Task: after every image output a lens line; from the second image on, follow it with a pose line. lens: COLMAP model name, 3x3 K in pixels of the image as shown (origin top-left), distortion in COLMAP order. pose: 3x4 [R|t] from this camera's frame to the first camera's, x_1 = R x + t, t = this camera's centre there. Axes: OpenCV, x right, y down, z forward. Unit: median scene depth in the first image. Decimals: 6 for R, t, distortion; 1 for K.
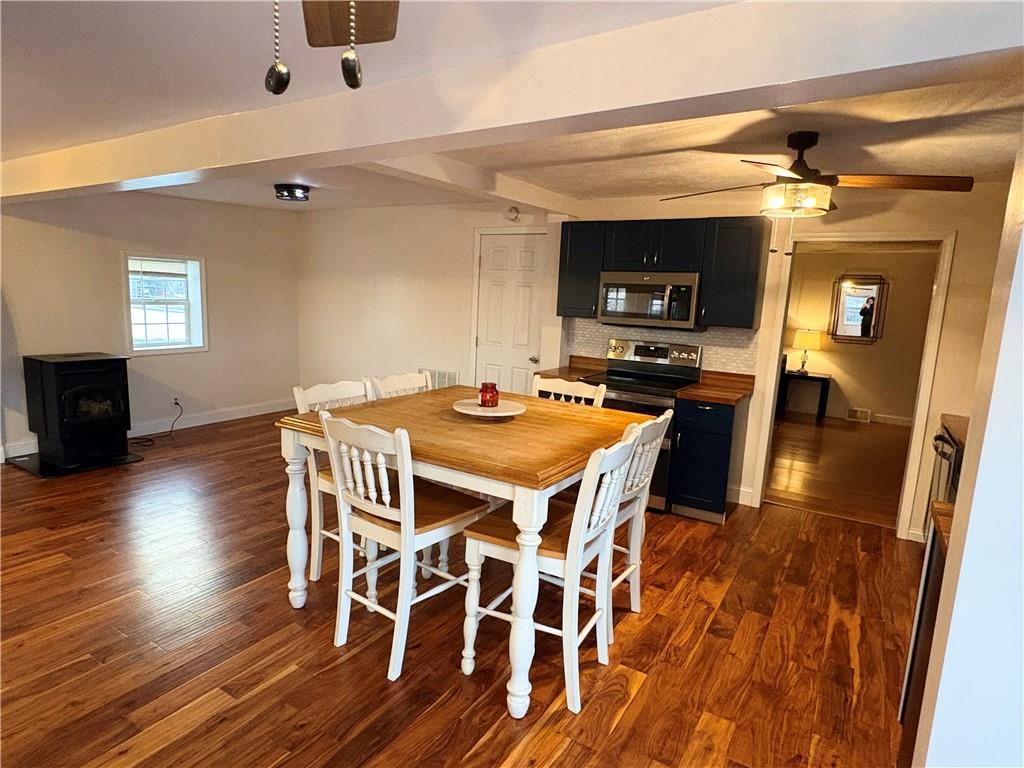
lens RADIAL K [[580.5, 0, 512.0], [0, 580.5, 384.0], [0, 0, 1]] dist [-0.000872, -0.000391]
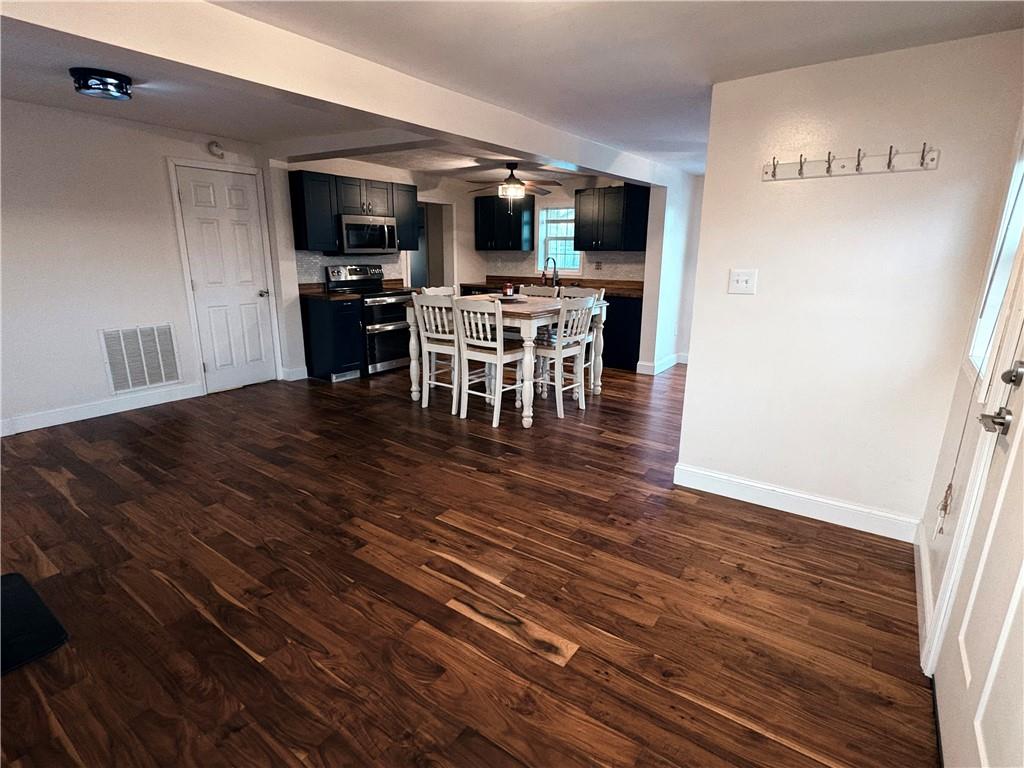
lens RADIAL K [[514.3, 0, 512.0], [0, 514.3, 384.0], [0, 0, 1]] dist [-0.001717, -0.000168]
pose [[0.061464, -0.298884, 0.952308, -1.120299], [0.146909, 0.946429, 0.287557, -0.110526], [-0.987239, 0.122228, 0.102080, 0.557304]]
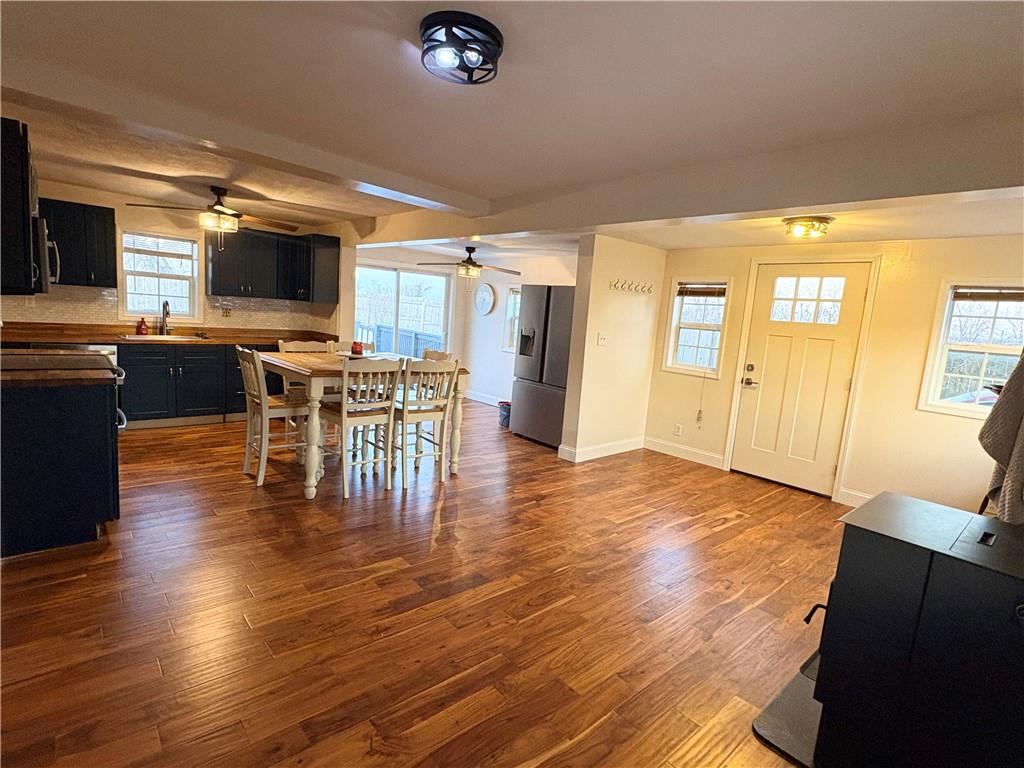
lens RADIAL K [[514.3, 0, 512.0], [0, 514.3, 384.0], [0, 0, 1]] dist [-0.001717, -0.000168]
pose [[-0.951499, -0.156248, 0.265023, -0.592674], [-0.076019, 0.954127, 0.289592, -0.235224], [-0.298113, 0.255400, -0.919728, 1.507917]]
